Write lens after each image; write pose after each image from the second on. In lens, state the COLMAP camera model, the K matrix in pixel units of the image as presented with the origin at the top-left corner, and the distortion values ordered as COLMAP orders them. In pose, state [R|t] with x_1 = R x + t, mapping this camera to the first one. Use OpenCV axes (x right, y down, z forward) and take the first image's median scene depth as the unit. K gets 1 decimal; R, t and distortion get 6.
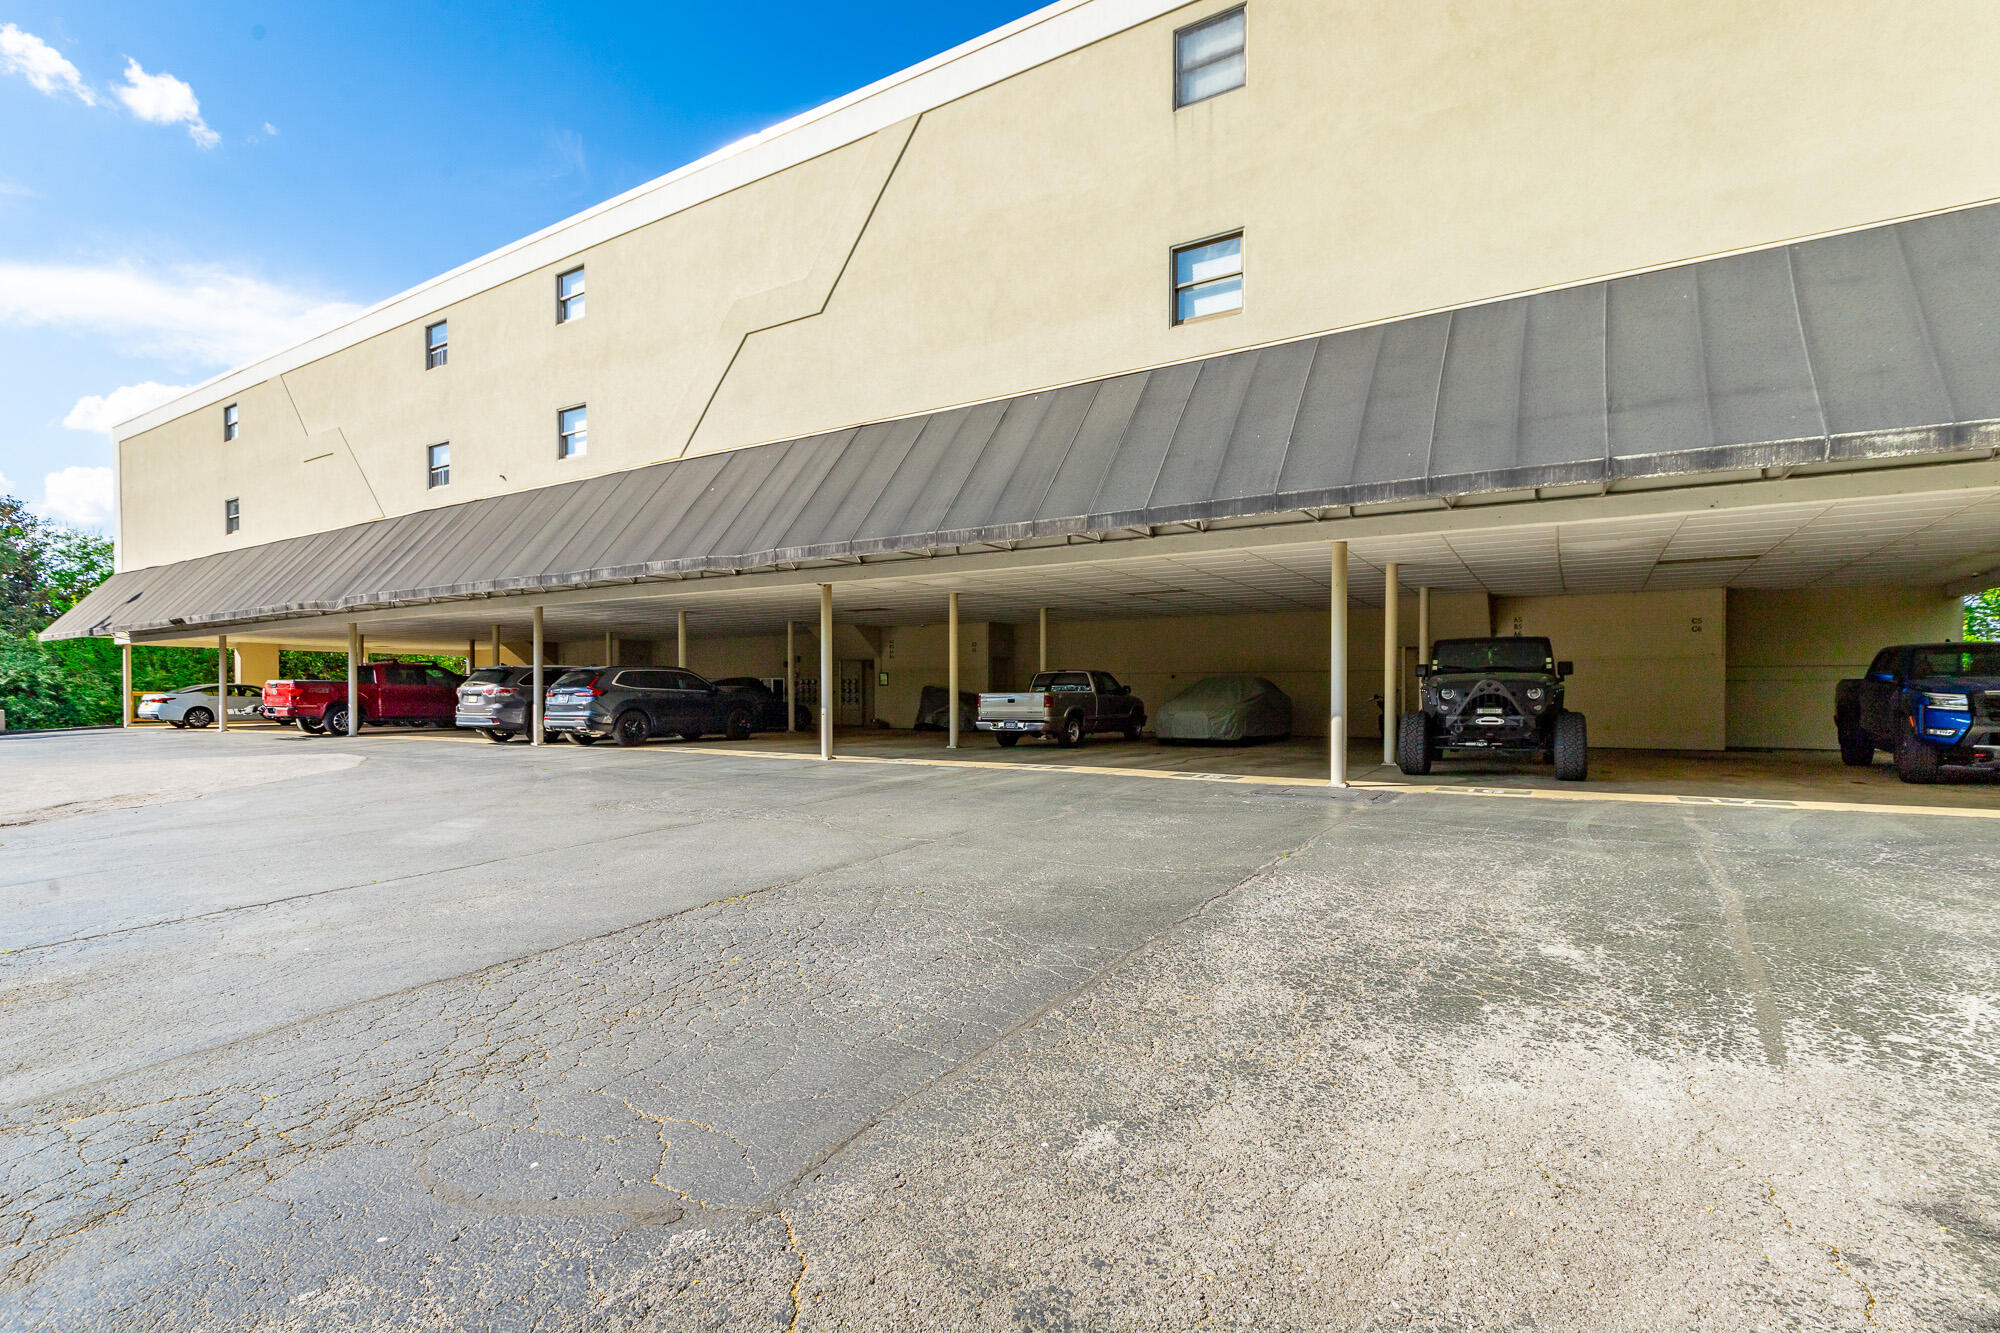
lens RADIAL K [[913.1, 0, 1008.3], [0, 913.1, 664.9], [0, 0, 1]] dist [0.008419, 0.000151]
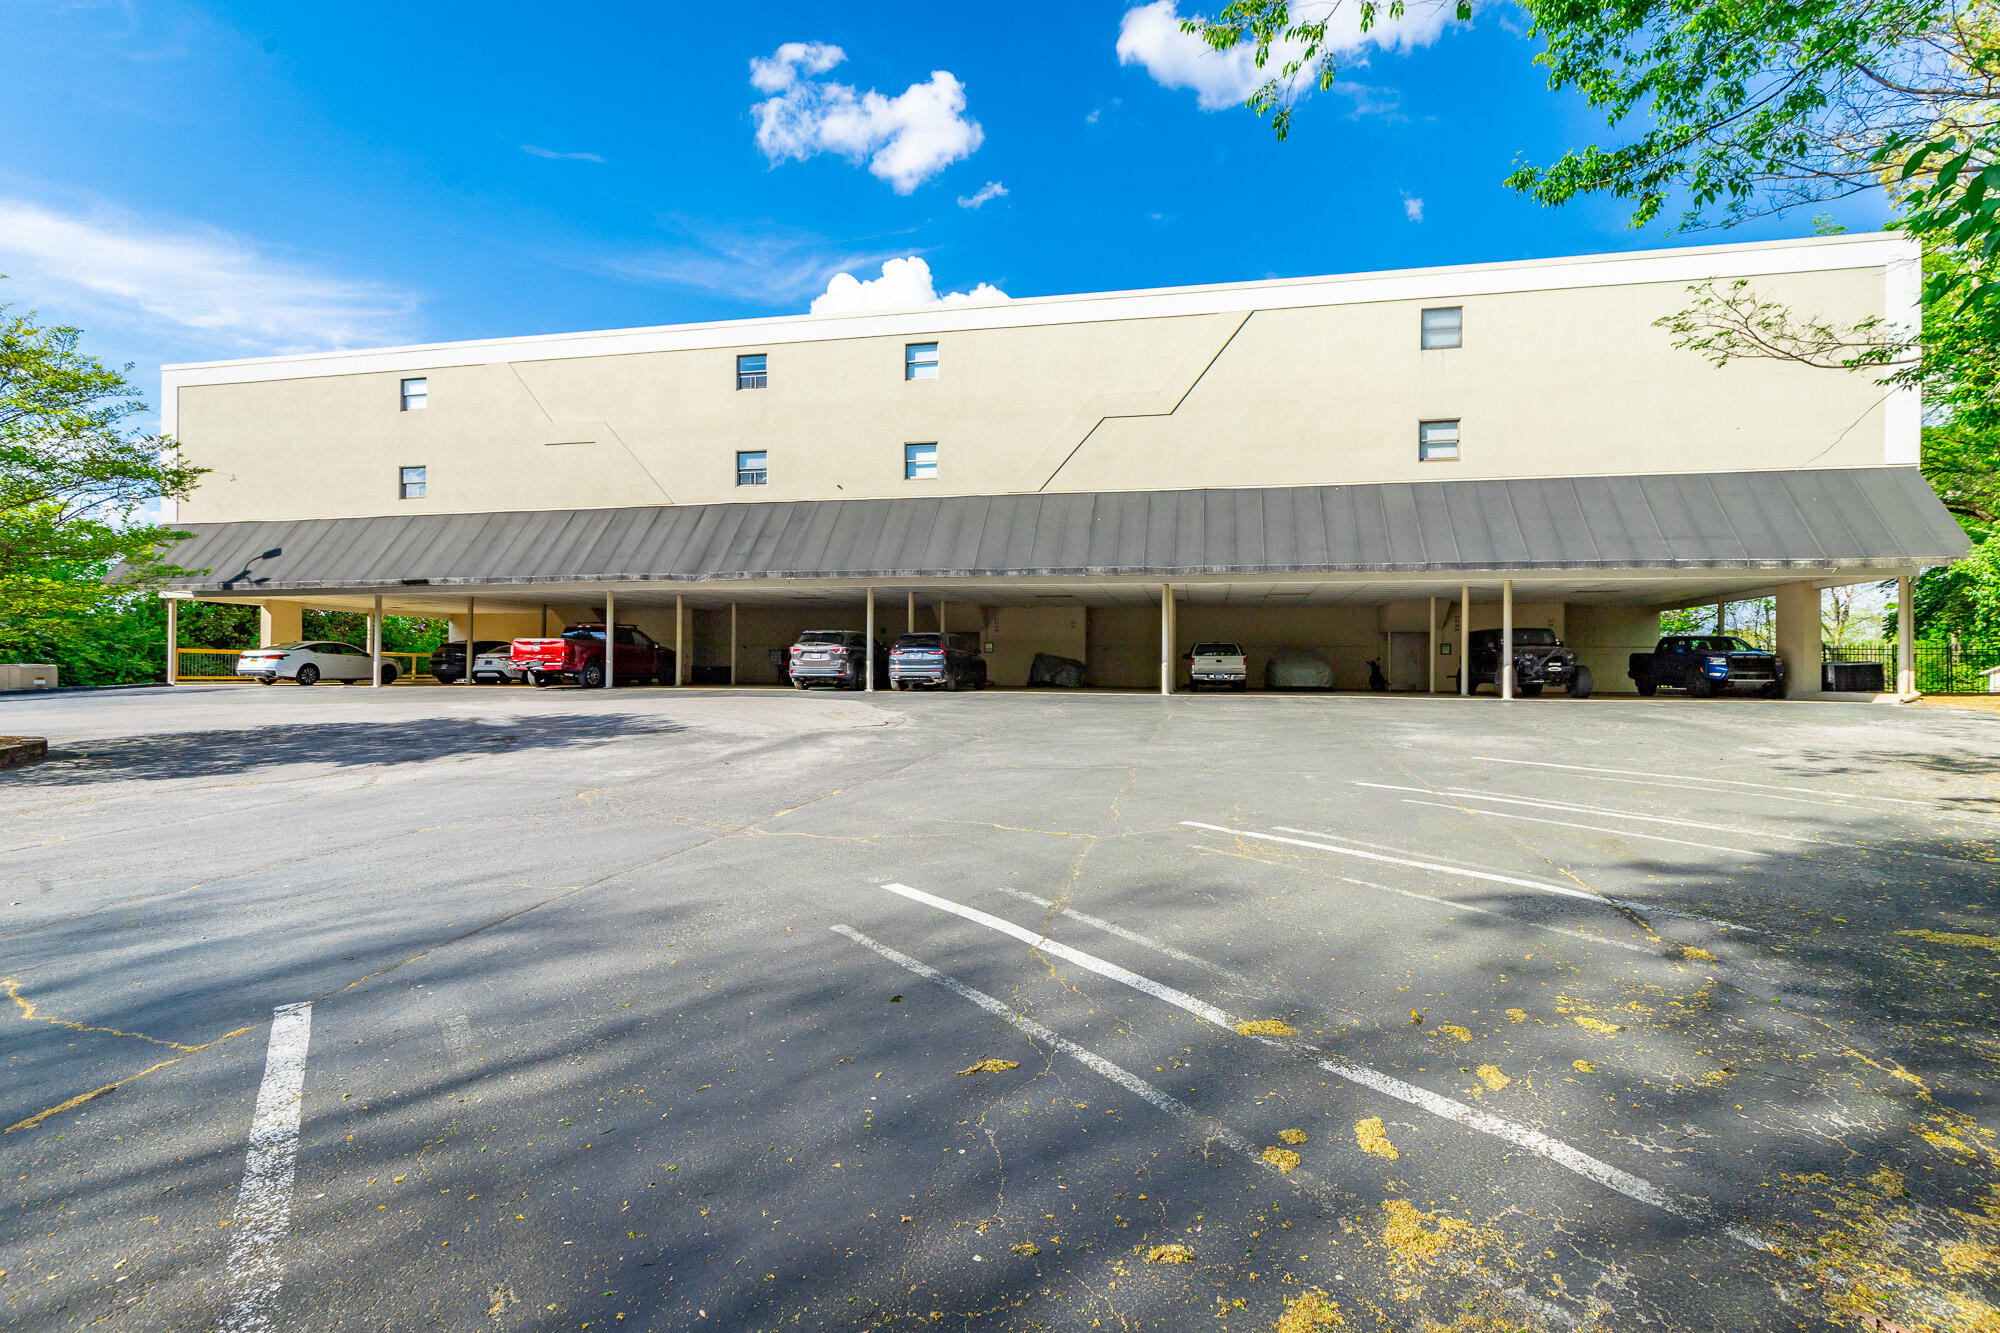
lens RADIAL K [[916.8, 0, 999.7], [0, 916.8, 615.9], [0, 0, 1]] dist [-0.001629, -0.000083]
pose [[0.943508, 0.027687, 0.330191, -0.852084], [-0.018049, 0.999318, -0.032221, 0.019731], [-0.330858, 0.024442, 0.943364, -0.338779]]
